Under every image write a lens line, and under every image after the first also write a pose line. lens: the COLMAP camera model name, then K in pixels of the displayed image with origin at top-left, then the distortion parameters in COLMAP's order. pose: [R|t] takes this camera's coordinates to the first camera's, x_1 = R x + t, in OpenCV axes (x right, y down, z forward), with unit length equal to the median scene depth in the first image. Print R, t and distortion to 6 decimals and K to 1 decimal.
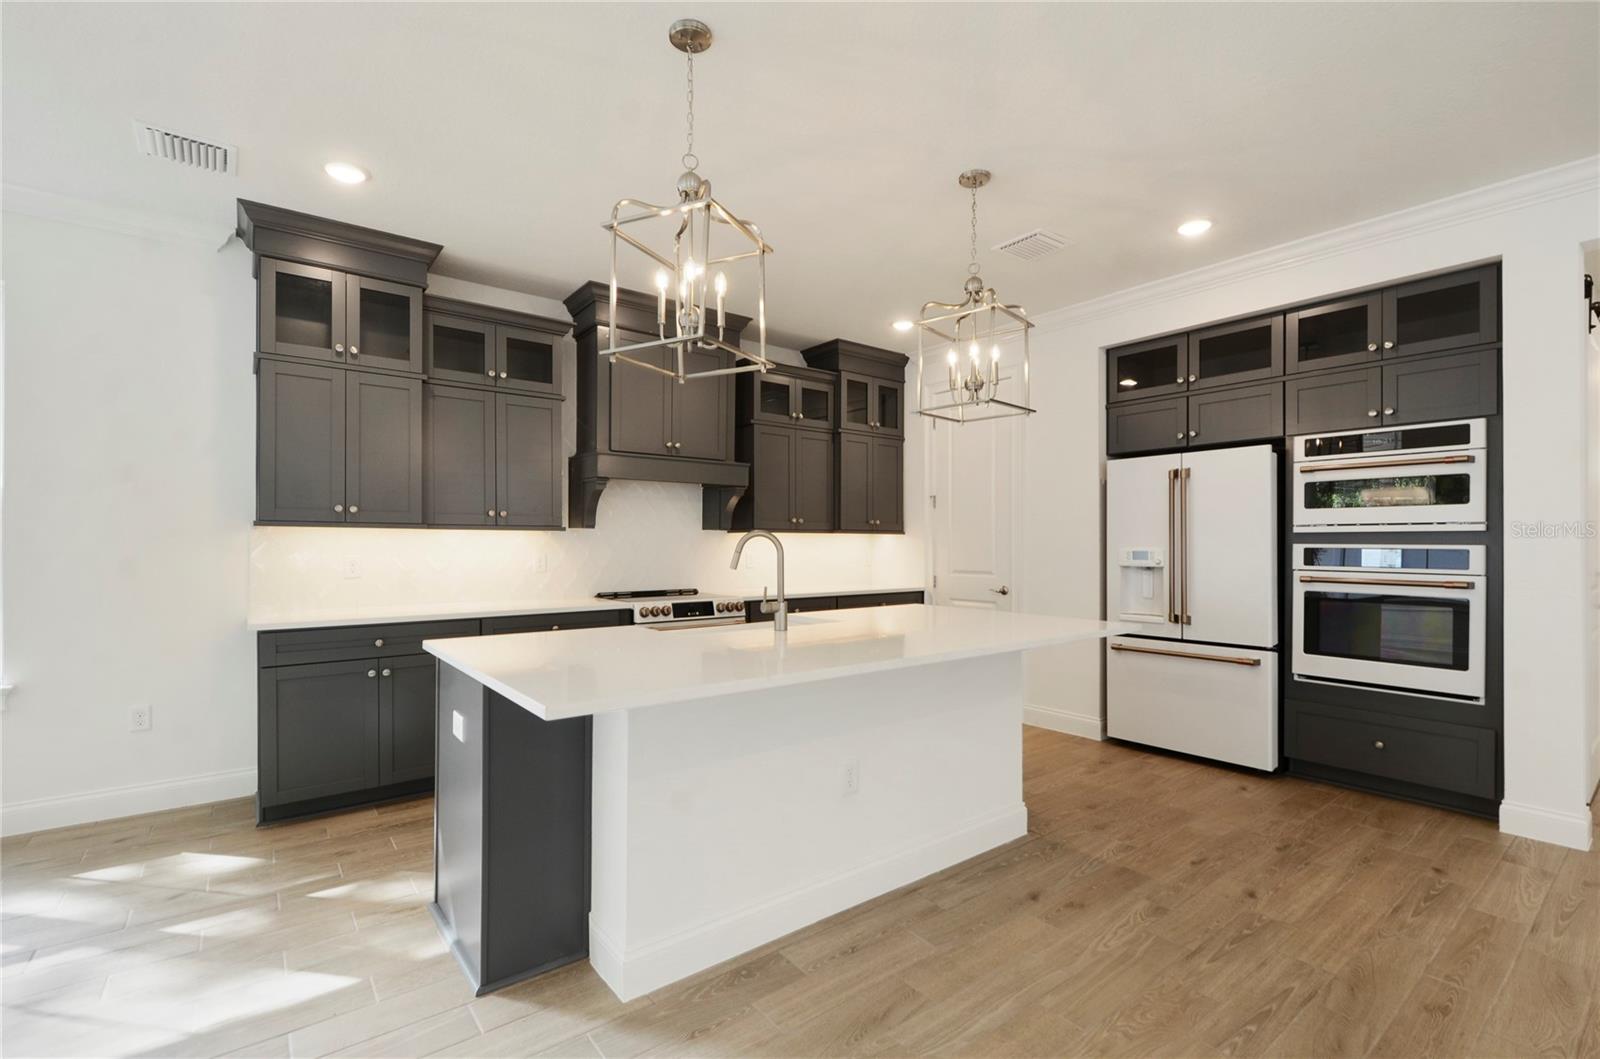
lens RADIAL K [[712.3, 0, 796.7], [0, 712.3, 542.8], [0, 0, 1]] dist [0.000907, -0.000544]
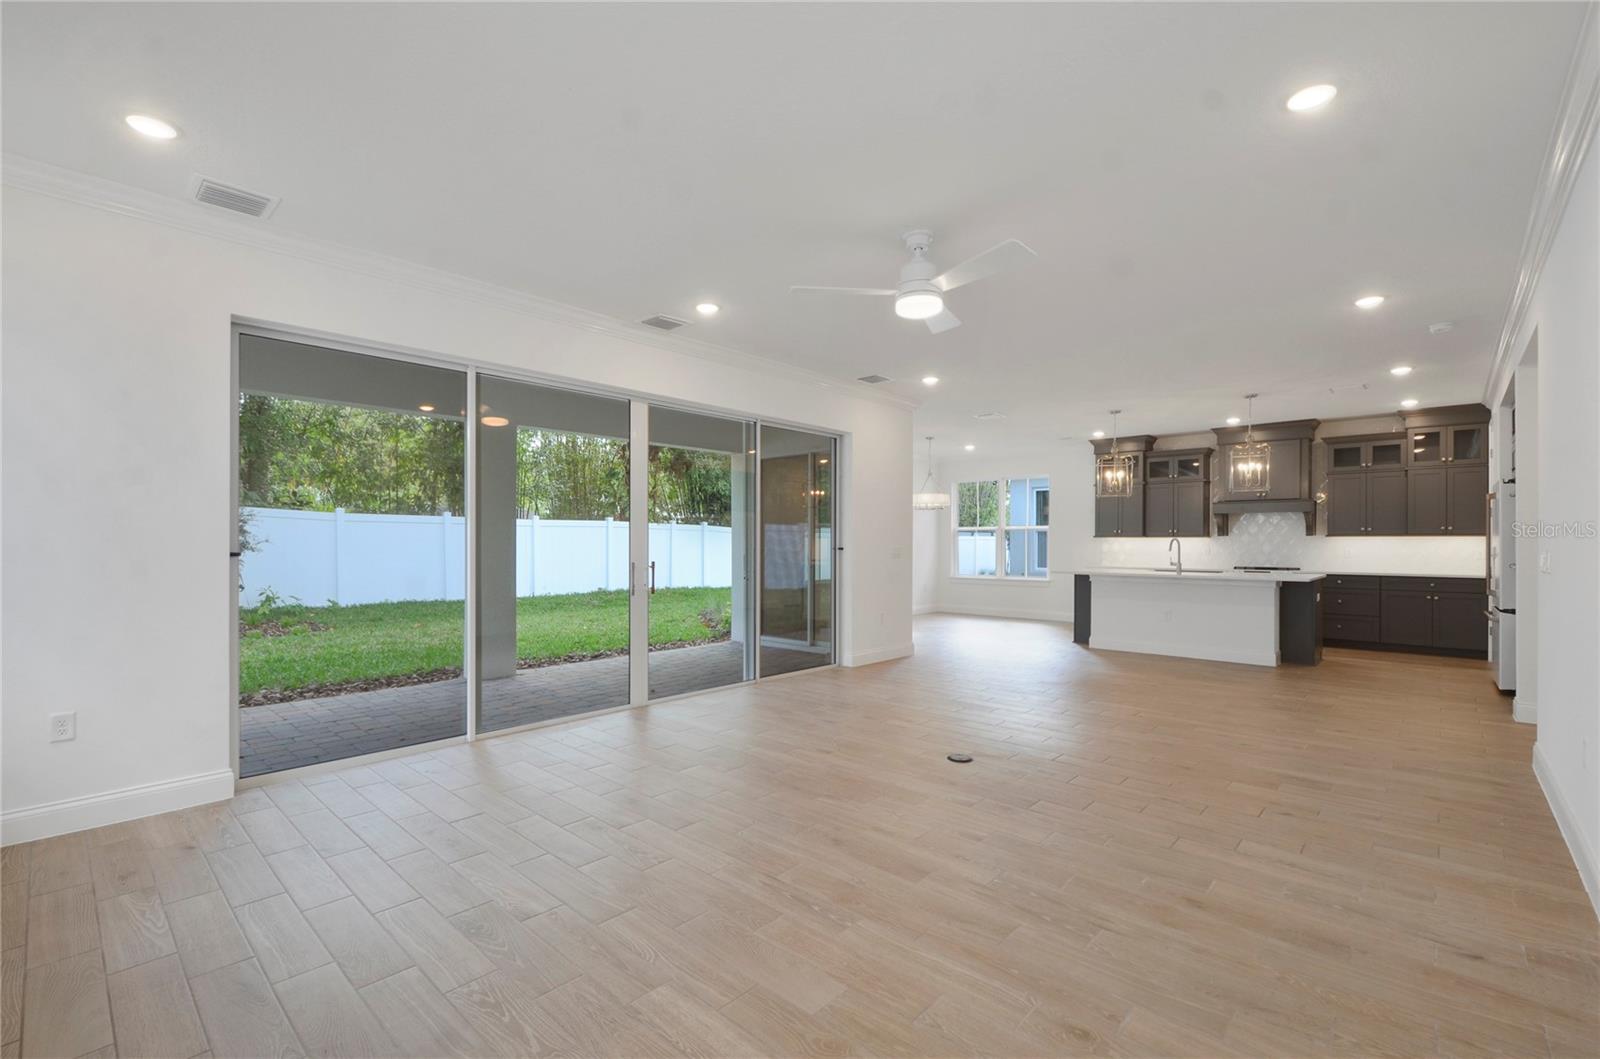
lens RADIAL K [[698.8, 0, 797.2], [0, 698.8, 540.9], [0, 0, 1]] dist [-0.002796, -0.000811]
pose [[0.165582, -0.002843, -0.986192, 1.950450], [-0.001980, 0.999993, -0.003215, 0.005695], [0.986194, 0.002485, 0.165575, -0.790717]]
